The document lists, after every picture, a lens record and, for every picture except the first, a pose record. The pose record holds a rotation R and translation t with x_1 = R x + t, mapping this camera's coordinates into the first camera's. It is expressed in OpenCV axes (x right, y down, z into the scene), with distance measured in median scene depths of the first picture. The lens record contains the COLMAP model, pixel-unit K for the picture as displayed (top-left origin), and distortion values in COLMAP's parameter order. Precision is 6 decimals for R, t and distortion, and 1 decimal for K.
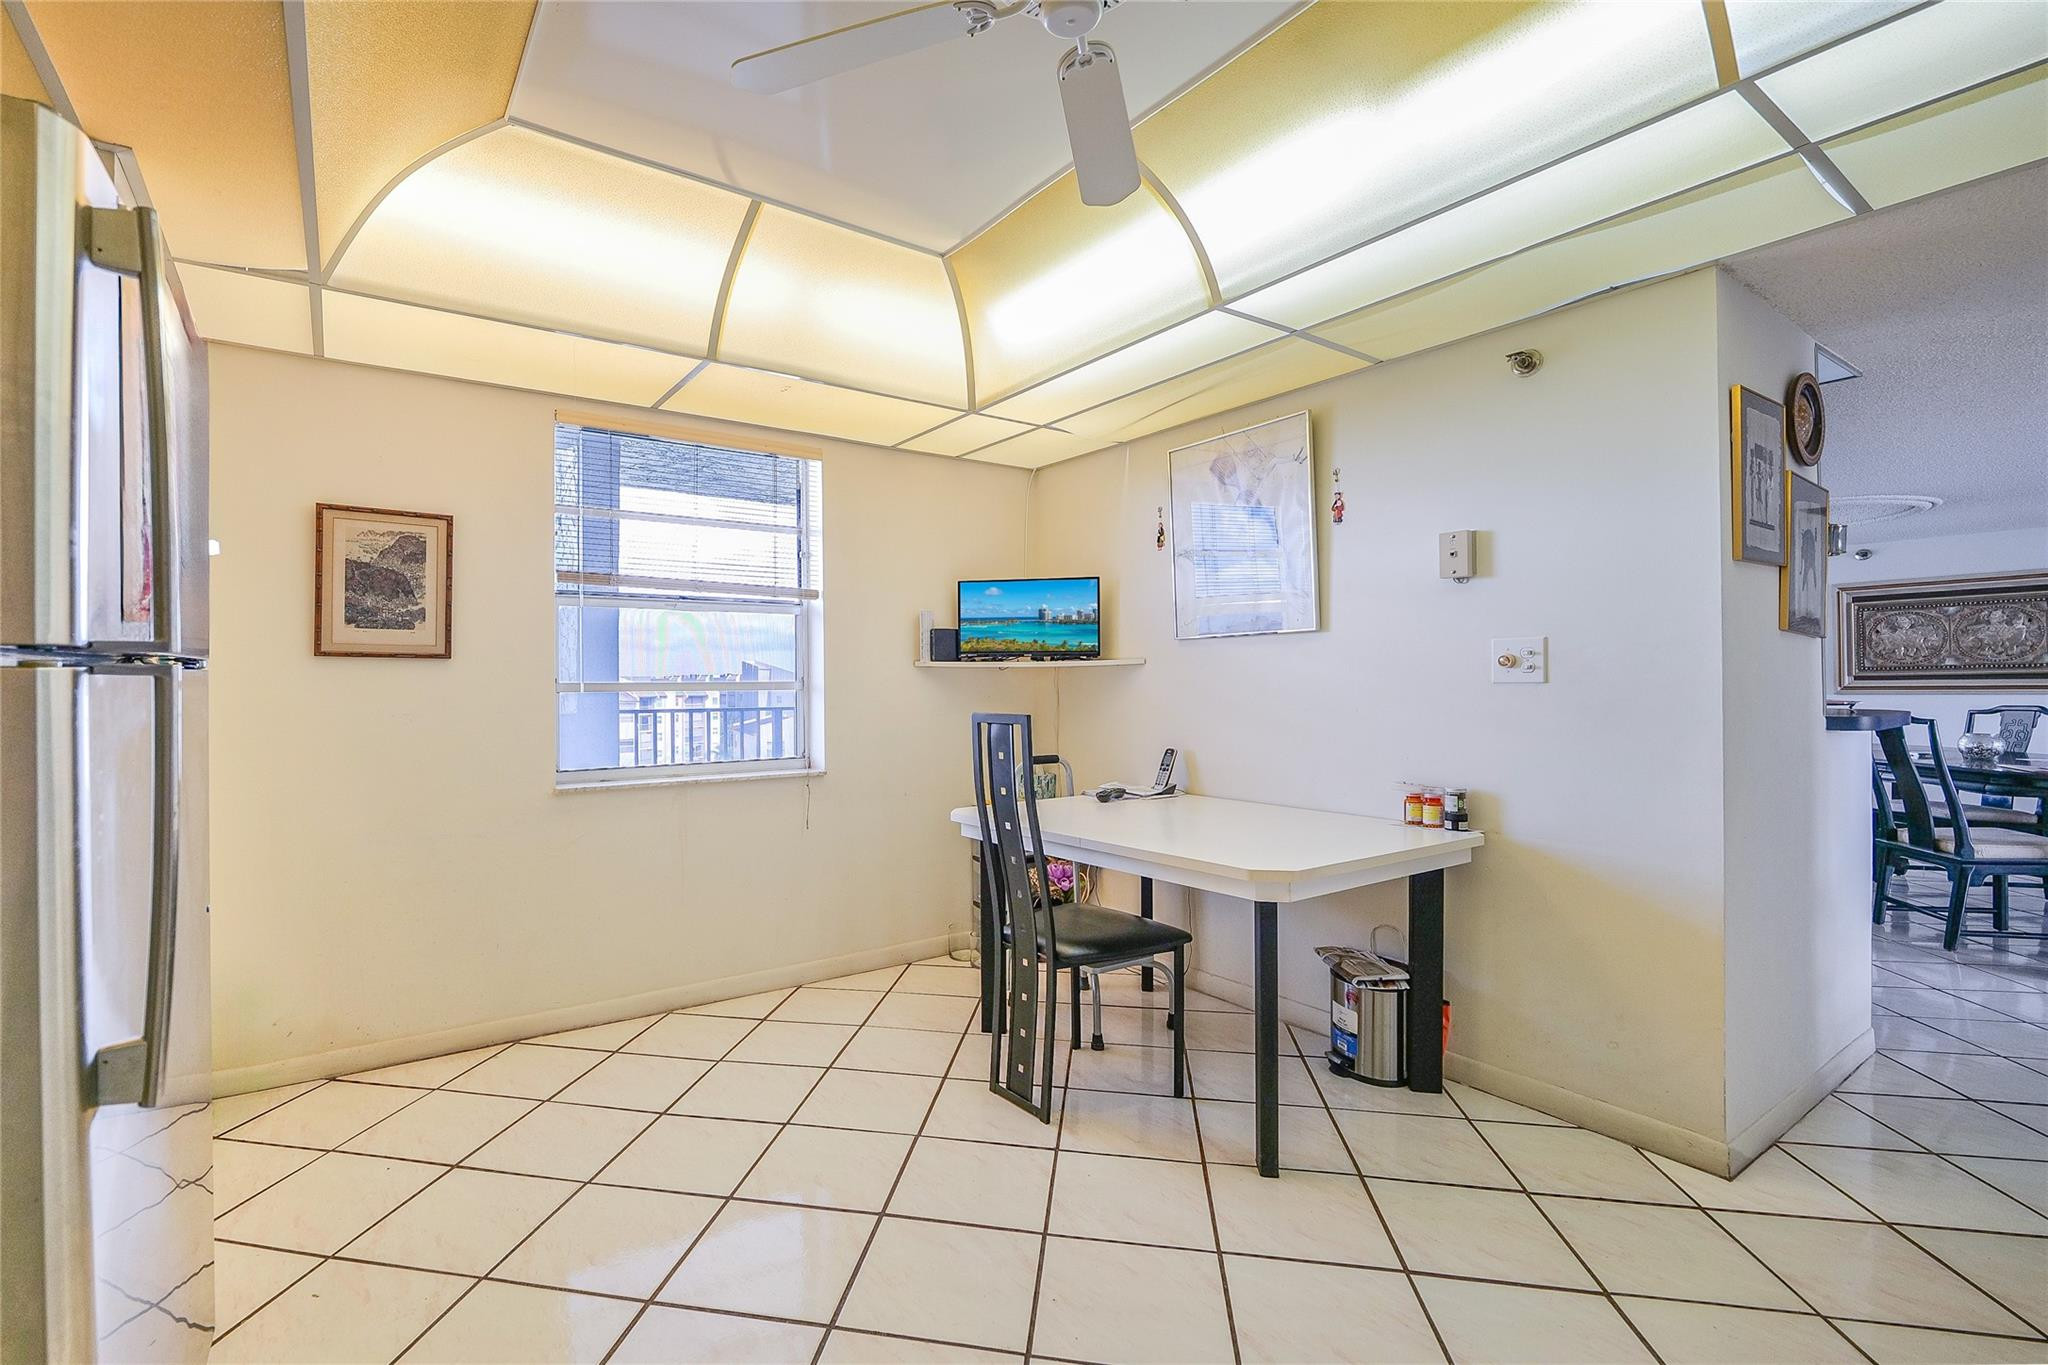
lens RADIAL K [[864.8, 0, 964.7], [0, 864.8, 676.9], [0, 0, 1]] dist [0.001799, -0.000096]
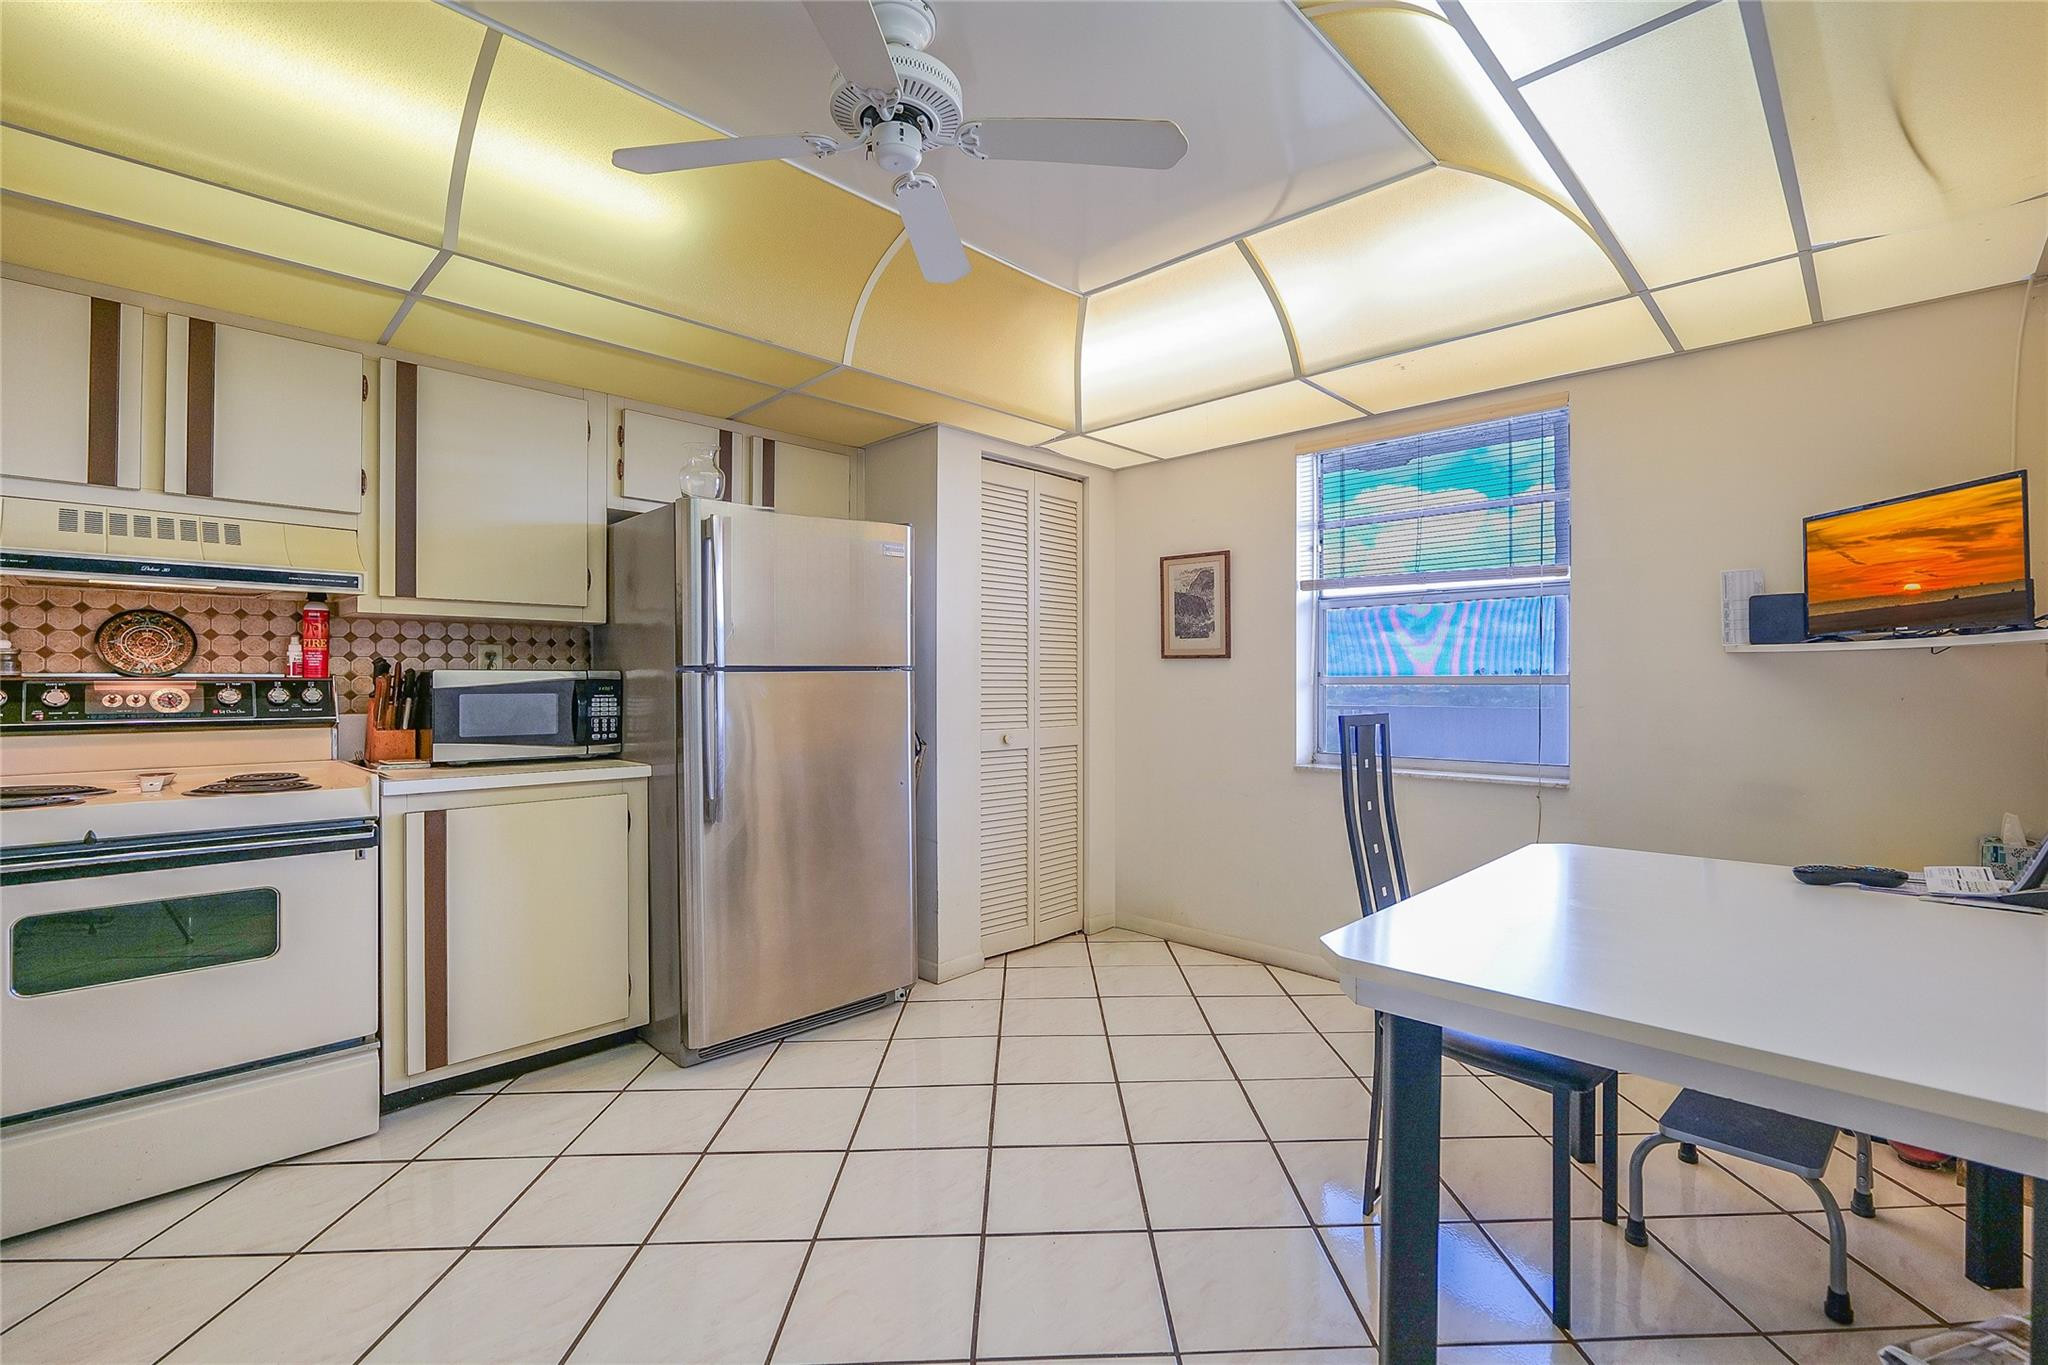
lens RADIAL K [[838.5, 0, 1021.7], [0, 838.5, 677.7], [0, 0, 1]] dist [-0.011382, 0.000316]
pose [[0.261887, -0.000170, -0.965099, 0.576124], [0.002489, 0.999997, 0.000499, 0.007665], [0.965095, -0.002532, 0.261886, 0.362749]]
